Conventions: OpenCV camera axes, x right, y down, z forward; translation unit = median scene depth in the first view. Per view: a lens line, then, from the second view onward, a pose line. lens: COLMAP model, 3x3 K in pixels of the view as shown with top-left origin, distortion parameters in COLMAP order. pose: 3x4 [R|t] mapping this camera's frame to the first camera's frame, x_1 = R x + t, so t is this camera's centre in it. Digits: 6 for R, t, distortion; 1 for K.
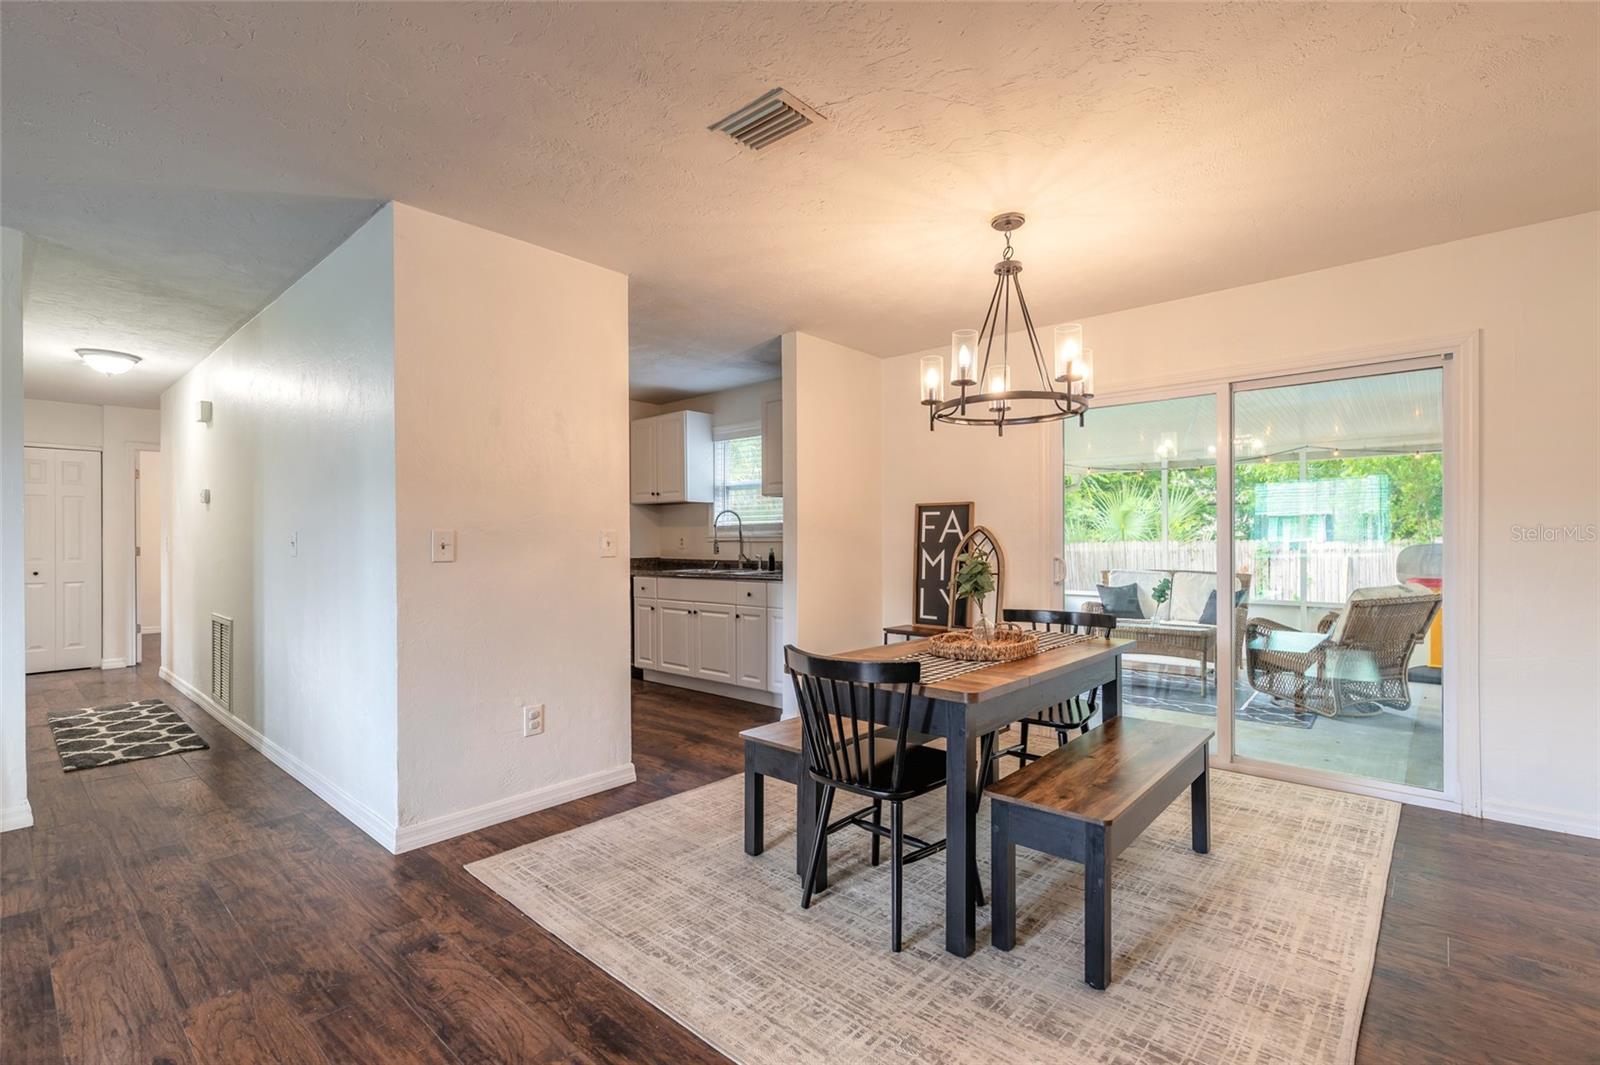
lens RADIAL K [[722.0, 0, 794.6], [0, 722.0, 539.0], [0, 0, 1]] dist [0.009490, -0.000826]
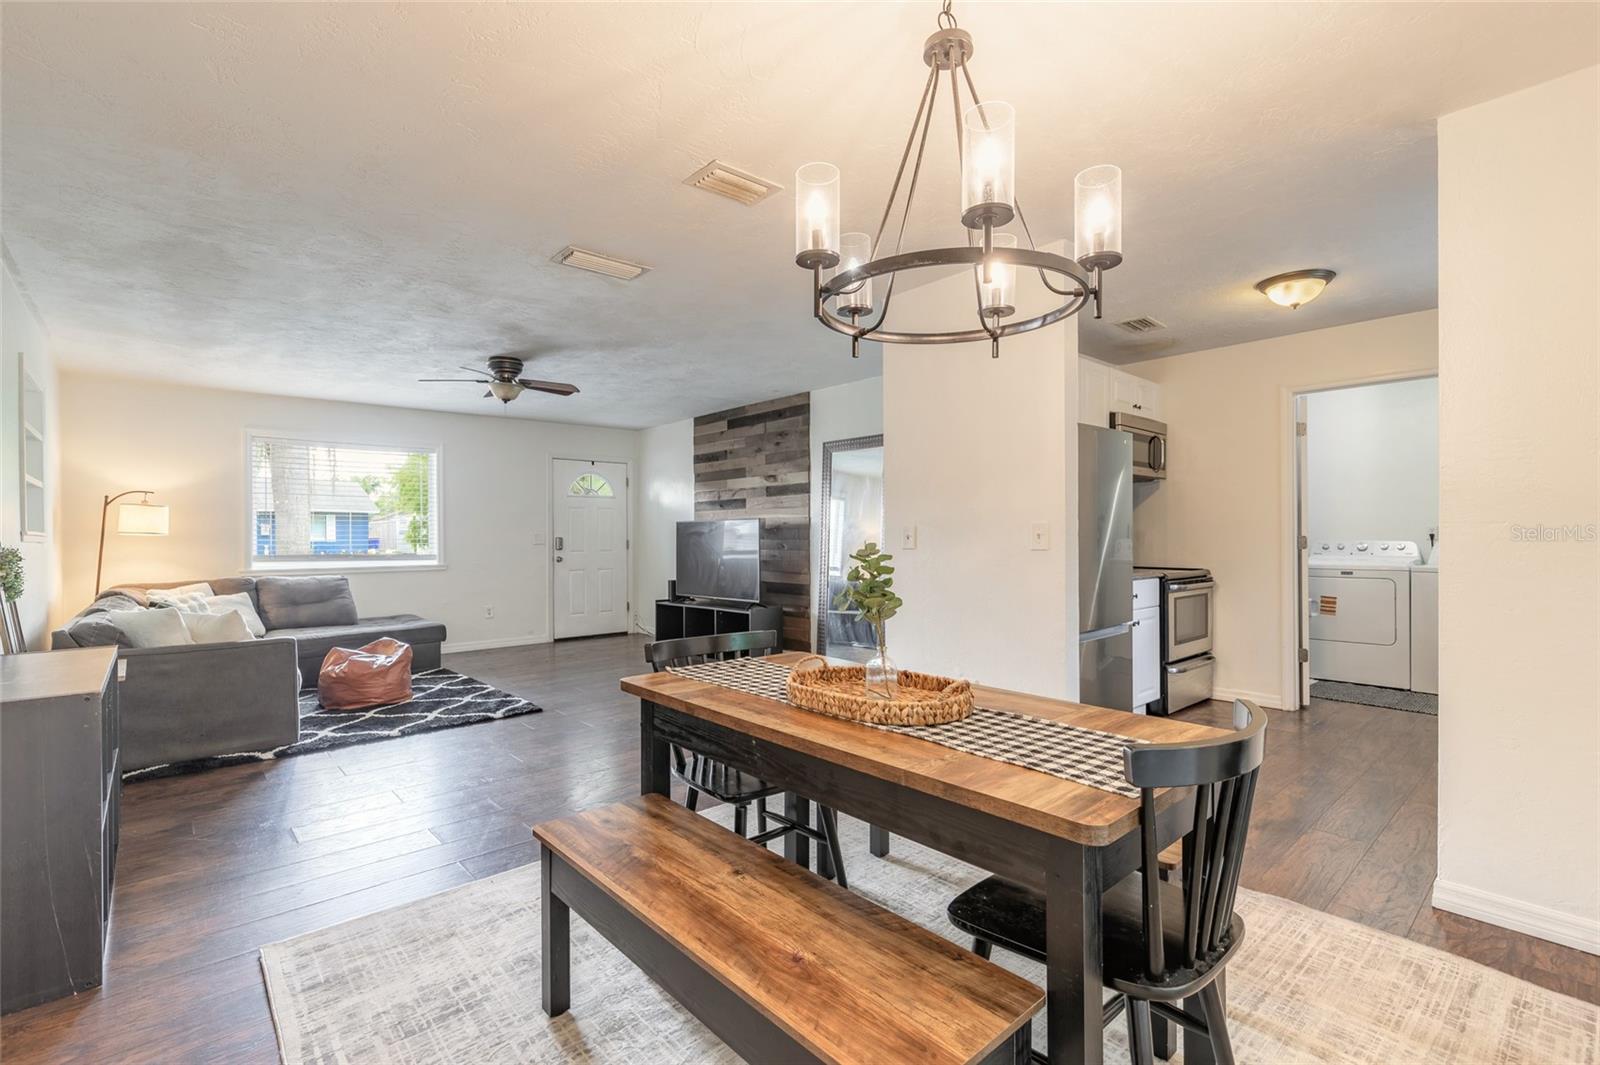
lens RADIAL K [[722.0, 0, 794.6], [0, 722.0, 539.0], [0, 0, 1]] dist [0.009490, -0.000826]
pose [[-0.113109, 0.009241, -0.993540, 0.886067], [0.007204, 0.999938, 0.008480, 0.000299], [0.993557, -0.006198, -0.113168, 0.959232]]
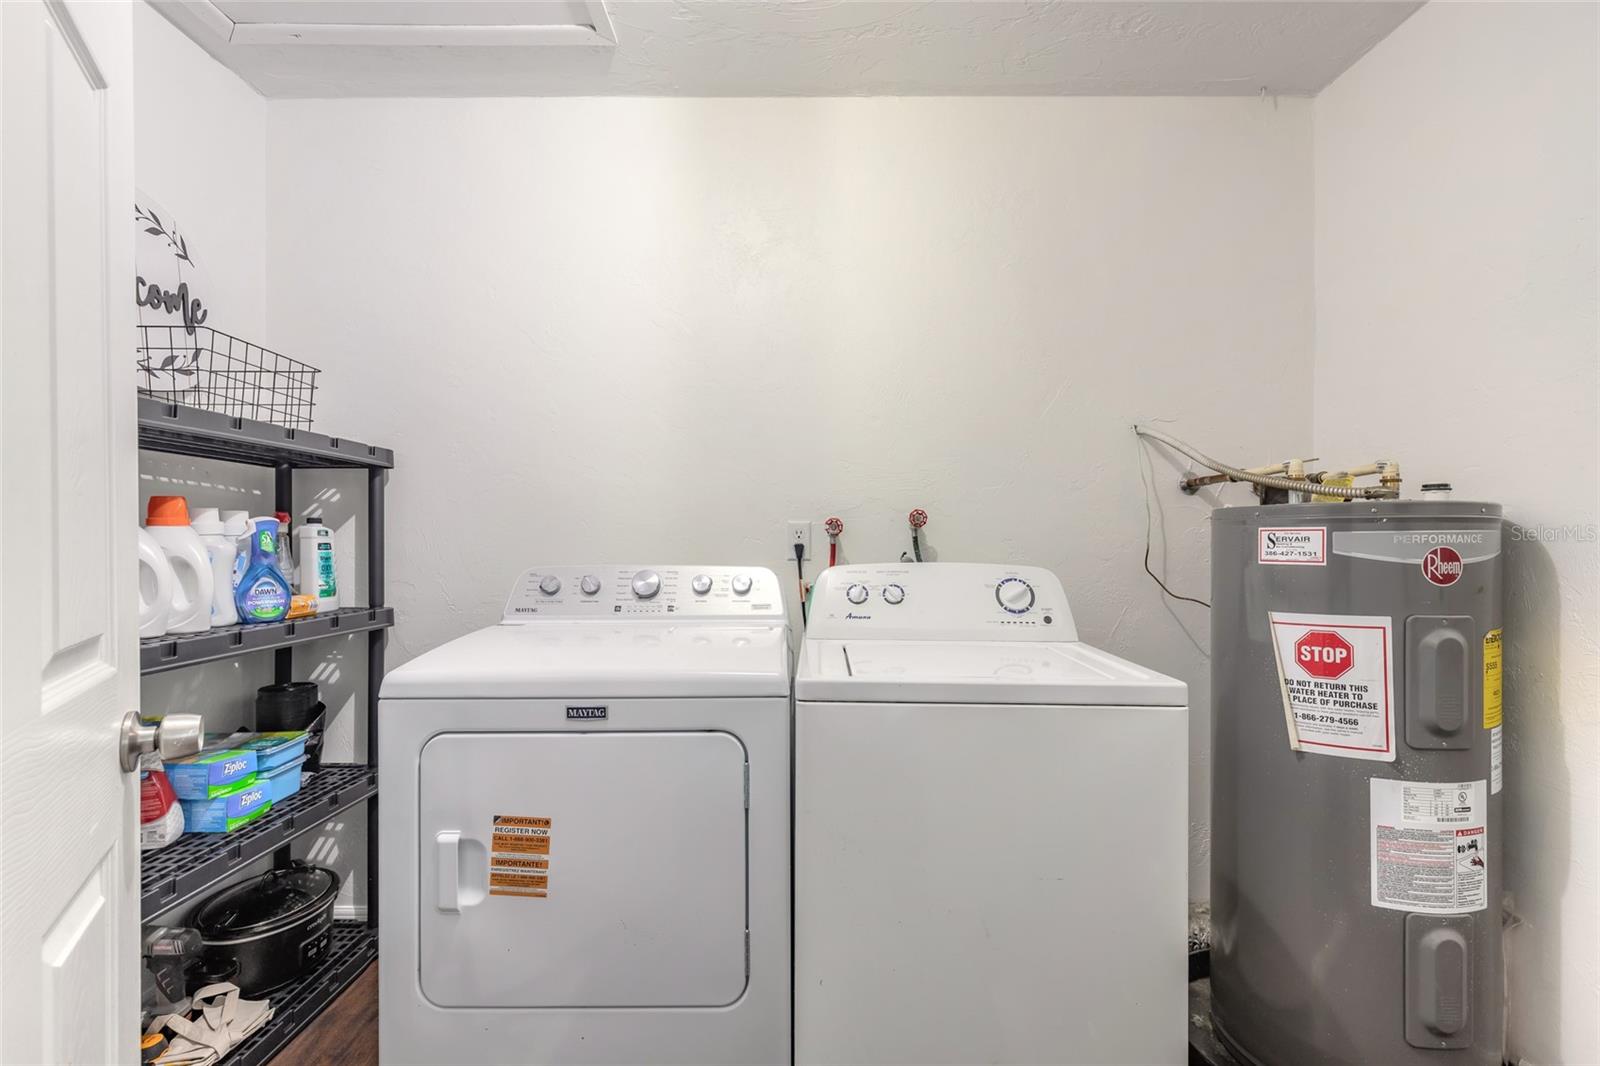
lens RADIAL K [[722.0, 0, 794.6], [0, 722.0, 539.5], [0, 0, 1]] dist [0.009490, -0.000826]
pose [[0.663334, 0.009381, -0.748265, -0.792025], [-0.000362, 0.999925, 0.012215, 0.002659], [0.748323, -0.007832, 0.663288, 2.009856]]
